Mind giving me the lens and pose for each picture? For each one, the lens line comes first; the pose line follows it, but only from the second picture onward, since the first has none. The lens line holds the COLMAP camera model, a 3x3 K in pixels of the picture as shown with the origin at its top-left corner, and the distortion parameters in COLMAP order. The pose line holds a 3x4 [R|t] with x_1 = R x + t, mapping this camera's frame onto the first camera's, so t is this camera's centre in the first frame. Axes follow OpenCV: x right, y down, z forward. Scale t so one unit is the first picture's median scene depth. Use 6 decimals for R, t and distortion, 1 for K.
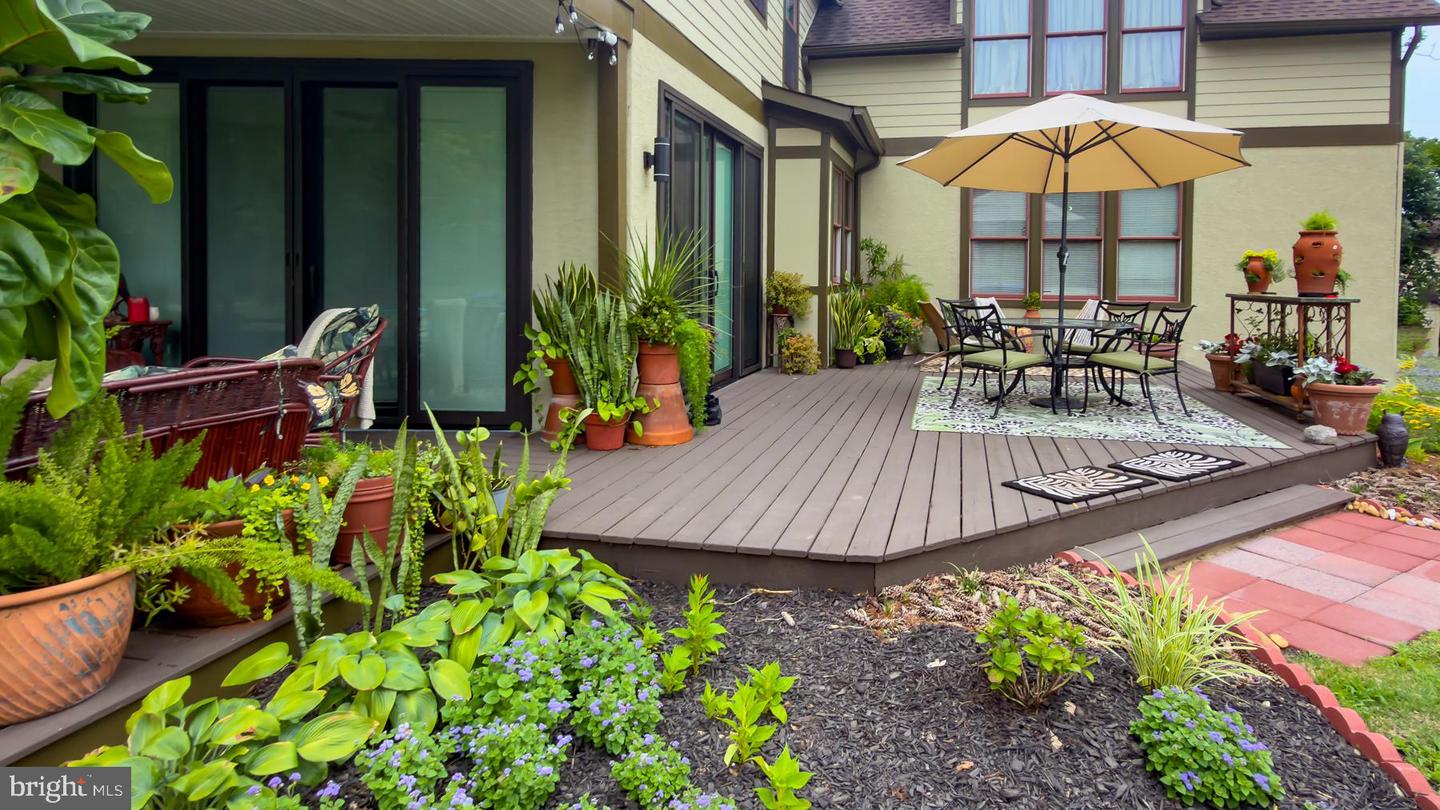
lens RADIAL K [[820.9, 0, 784.2], [0, 820.9, 293.7], [0, 0, 1]] dist [0.003109, 0.000134]
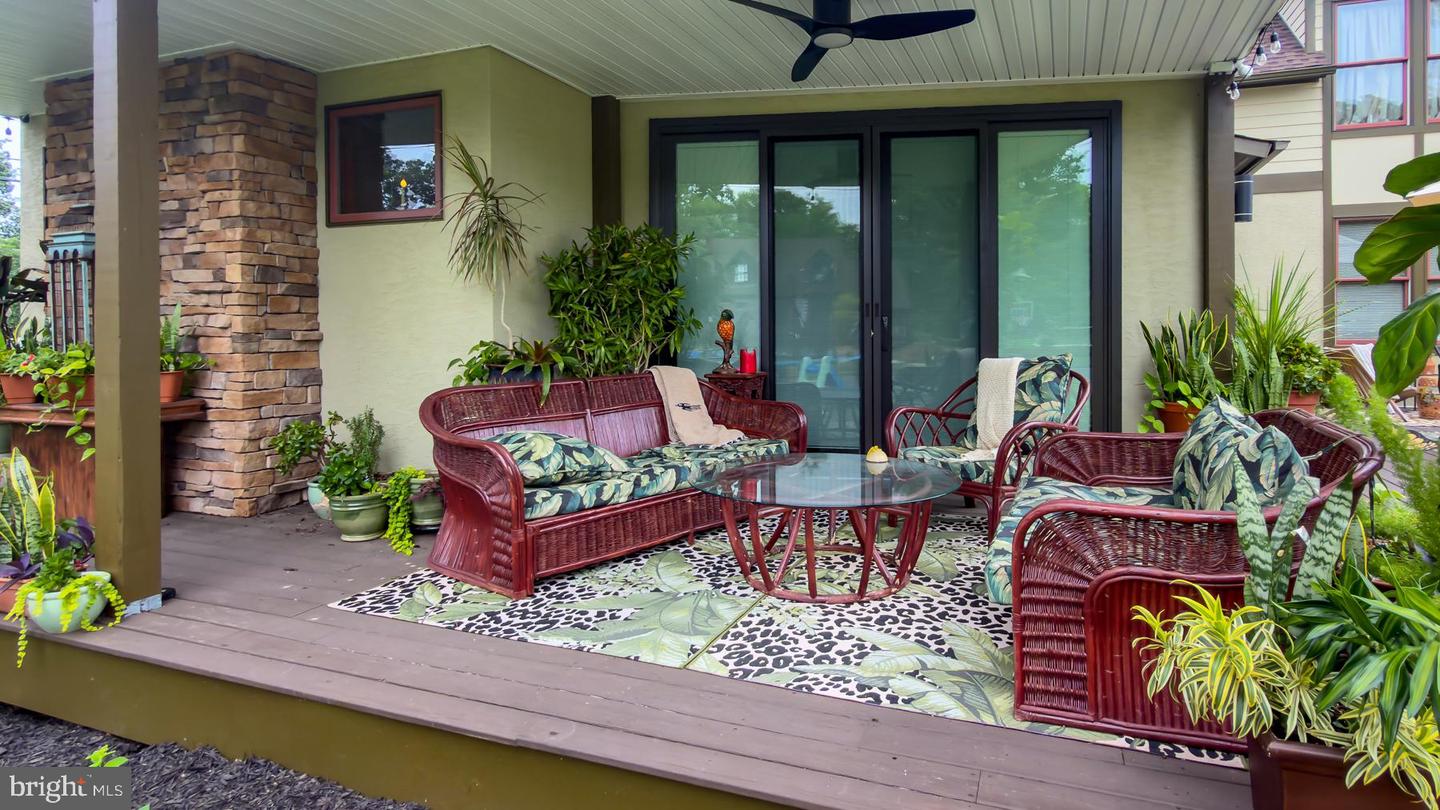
lens RADIAL K [[828.5, 0, 692.9], [0, 828.5, 331.6], [0, 0, 1]] dist [0.003163, 0.001342]
pose [[0.993086, -0.012826, -0.116685, -0.665593], [0.010527, 0.999739, -0.020297, 0.002146], [0.116915, 0.018929, 0.992962, -0.023373]]
